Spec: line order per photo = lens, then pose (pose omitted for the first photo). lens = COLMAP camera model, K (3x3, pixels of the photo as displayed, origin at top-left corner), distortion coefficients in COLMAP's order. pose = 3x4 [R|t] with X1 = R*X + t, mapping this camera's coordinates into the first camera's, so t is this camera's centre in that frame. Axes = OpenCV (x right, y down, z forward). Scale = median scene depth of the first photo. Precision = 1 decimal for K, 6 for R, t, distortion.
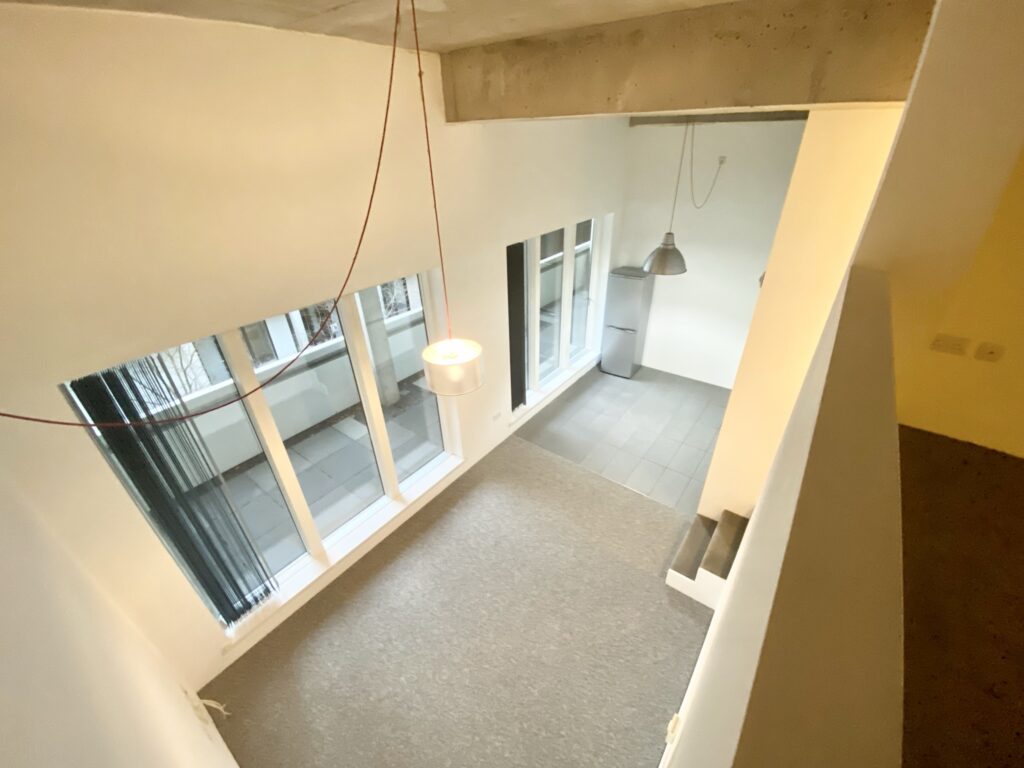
lens RADIAL K [[416.0, 0, 513.2], [0, 416.0, 383.8], [0, 0, 1]] dist [-0.011564, -0.000830]
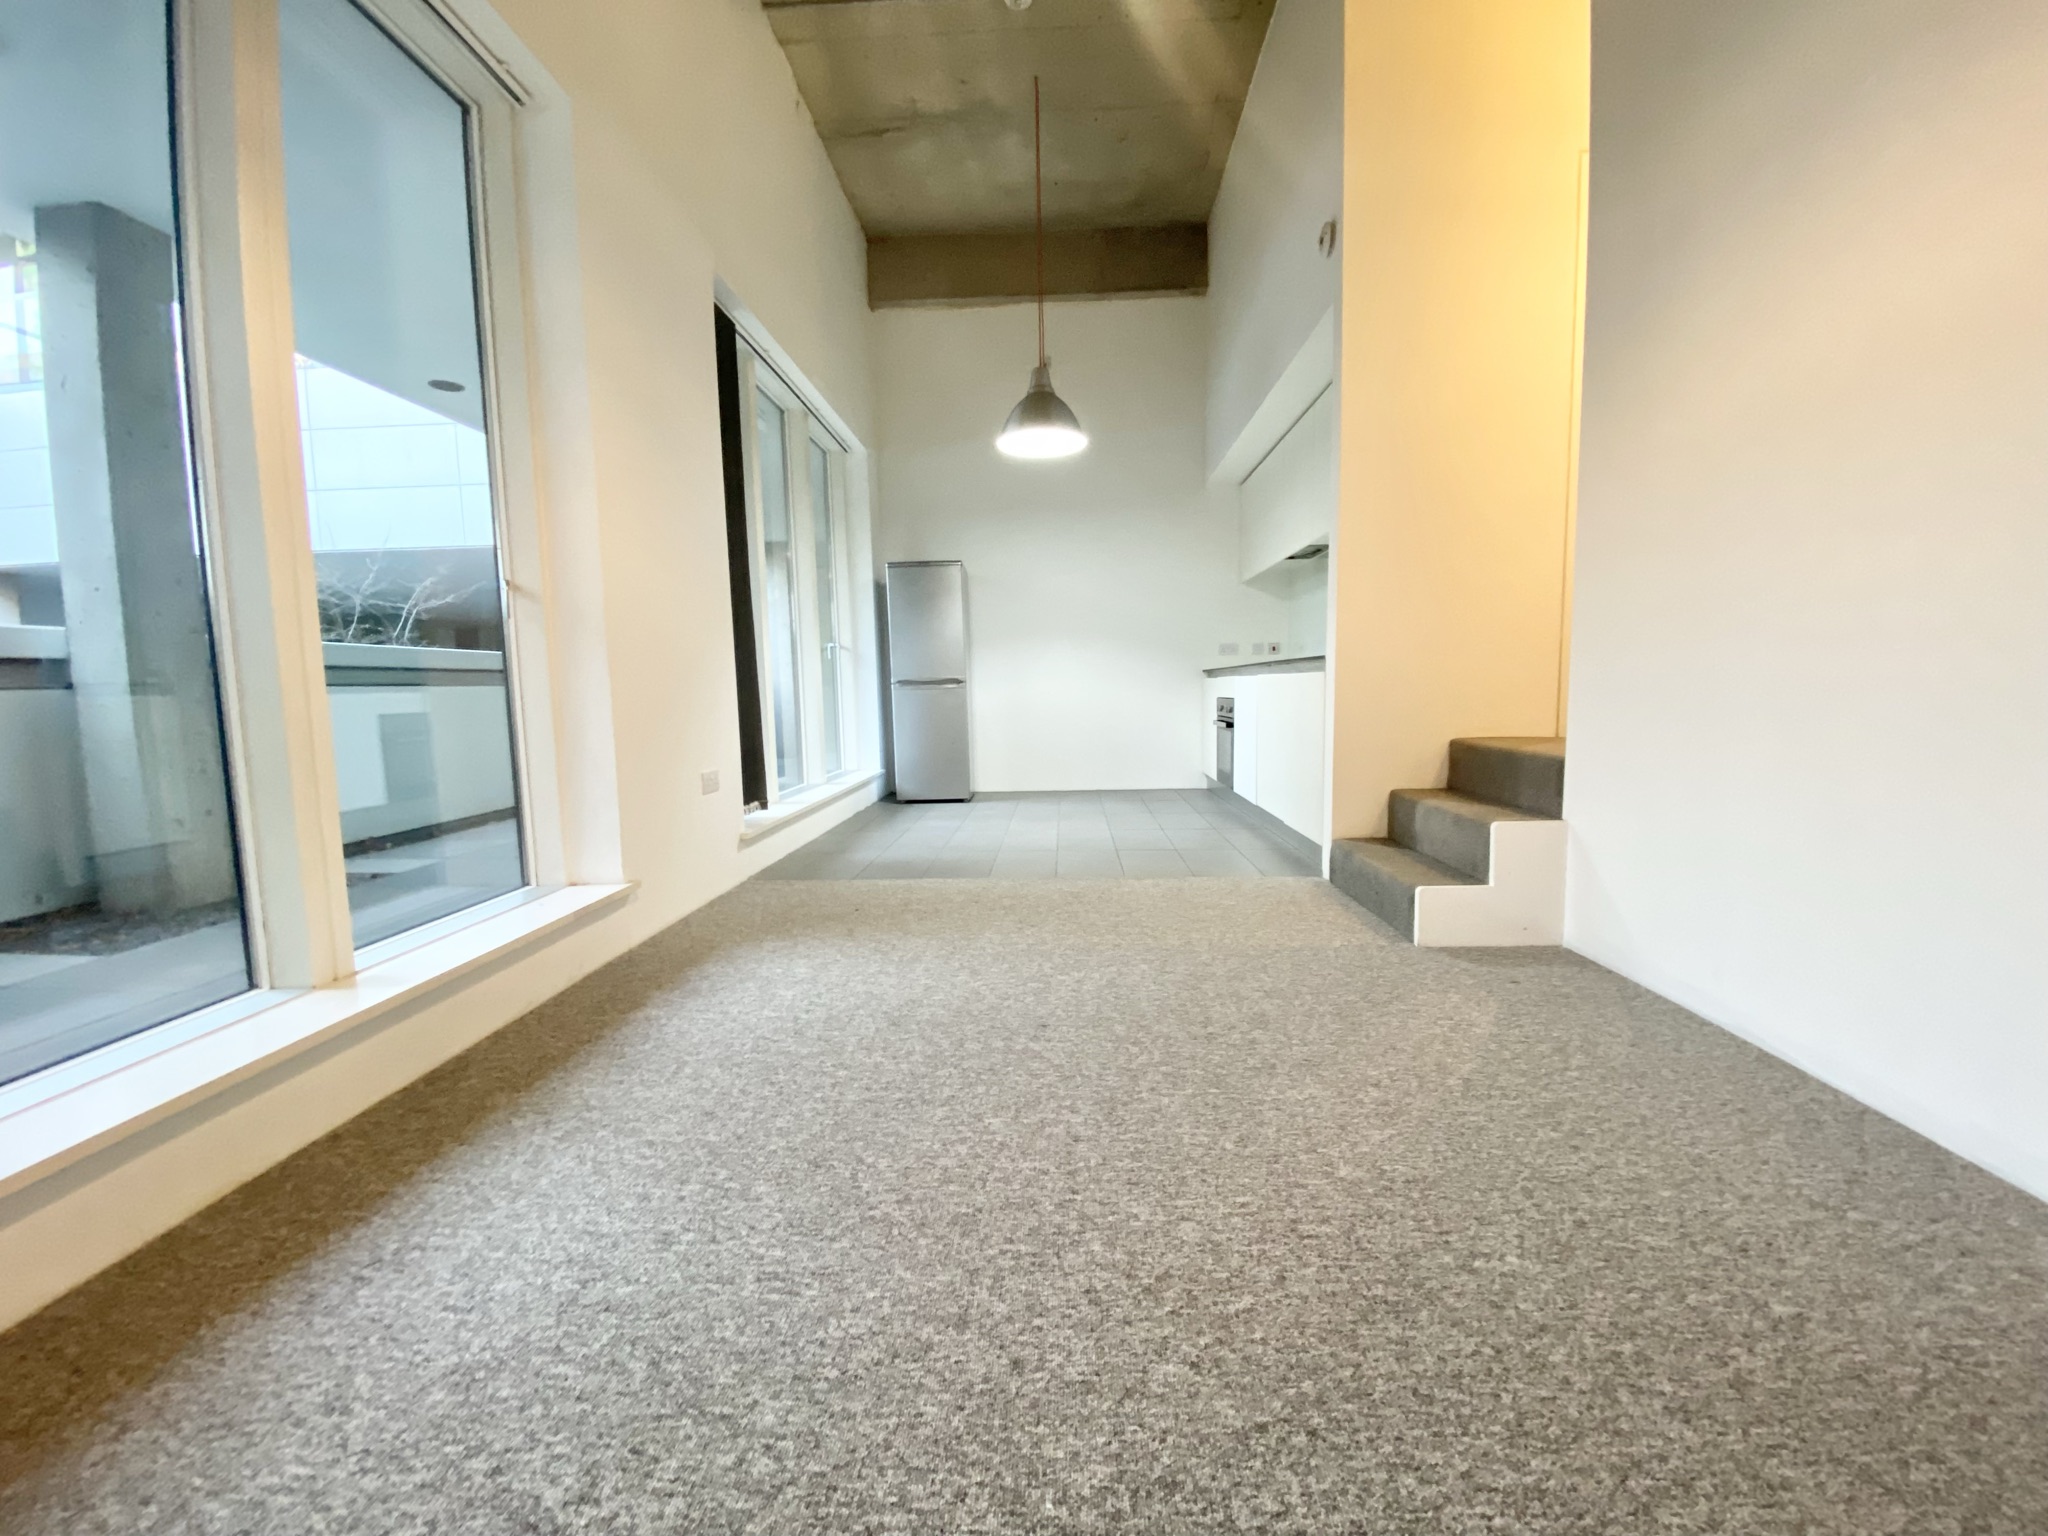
lens RADIAL K [[832.0, 0, 1025.4], [0, 832.0, 763.4], [0, 0, 1]] dist [-0.011564, -0.000830]
pose [[0.821214, -0.034724, 0.569563, -0.303949], [0.287503, 0.887373, -0.360431, 0.544970], [-0.492900, 0.459742, 0.738706, 0.643295]]
